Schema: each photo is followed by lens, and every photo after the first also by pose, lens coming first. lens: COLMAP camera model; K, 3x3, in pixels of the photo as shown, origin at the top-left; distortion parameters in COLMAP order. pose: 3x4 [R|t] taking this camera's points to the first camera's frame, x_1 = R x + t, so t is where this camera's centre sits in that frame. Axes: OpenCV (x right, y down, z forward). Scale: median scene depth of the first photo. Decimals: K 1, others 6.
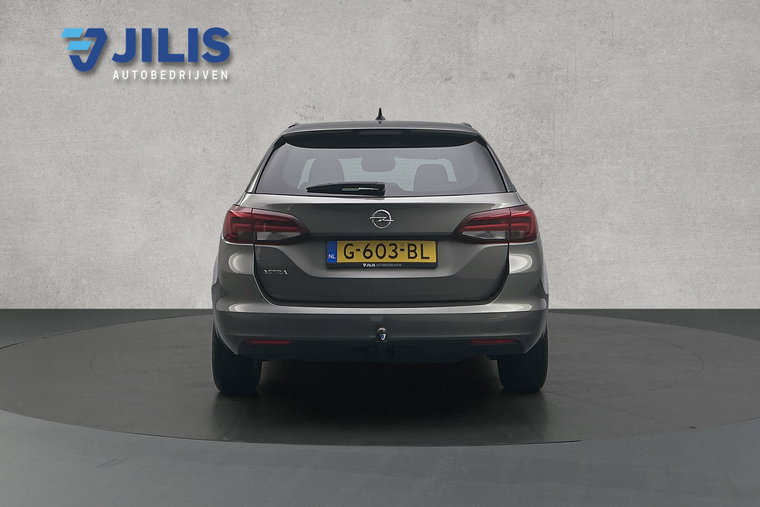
lens RADIAL K [[596.2, 0, 380.0], [0, 596.2, 253.1], [0, 0, 1]] dist [-0.006929, 0.001153]
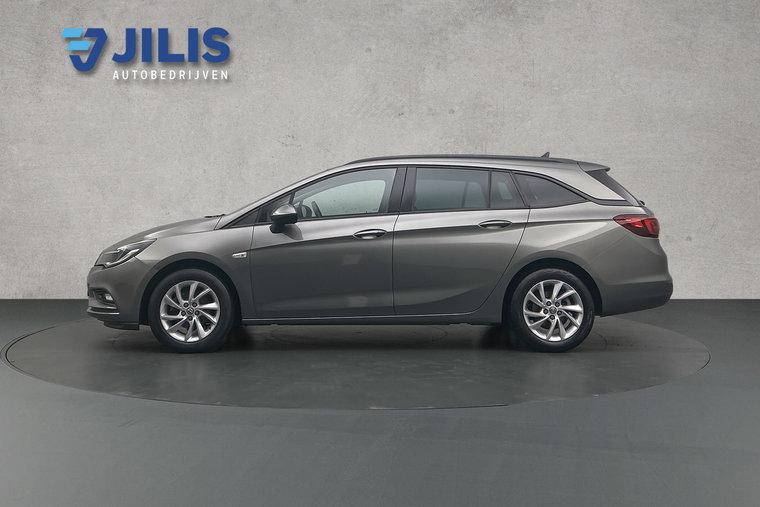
lens RADIAL K [[596.2, 0, 379.7], [0, 596.2, 253.4], [0, 0, 1]] dist [-0.006929, 0.001153]
pose [[1.000000, 0.000009, -0.000259, 0.070363], [-0.000009, 1.000000, 0.000404, -0.002234], [0.000259, -0.000404, 1.000000, -0.242696]]
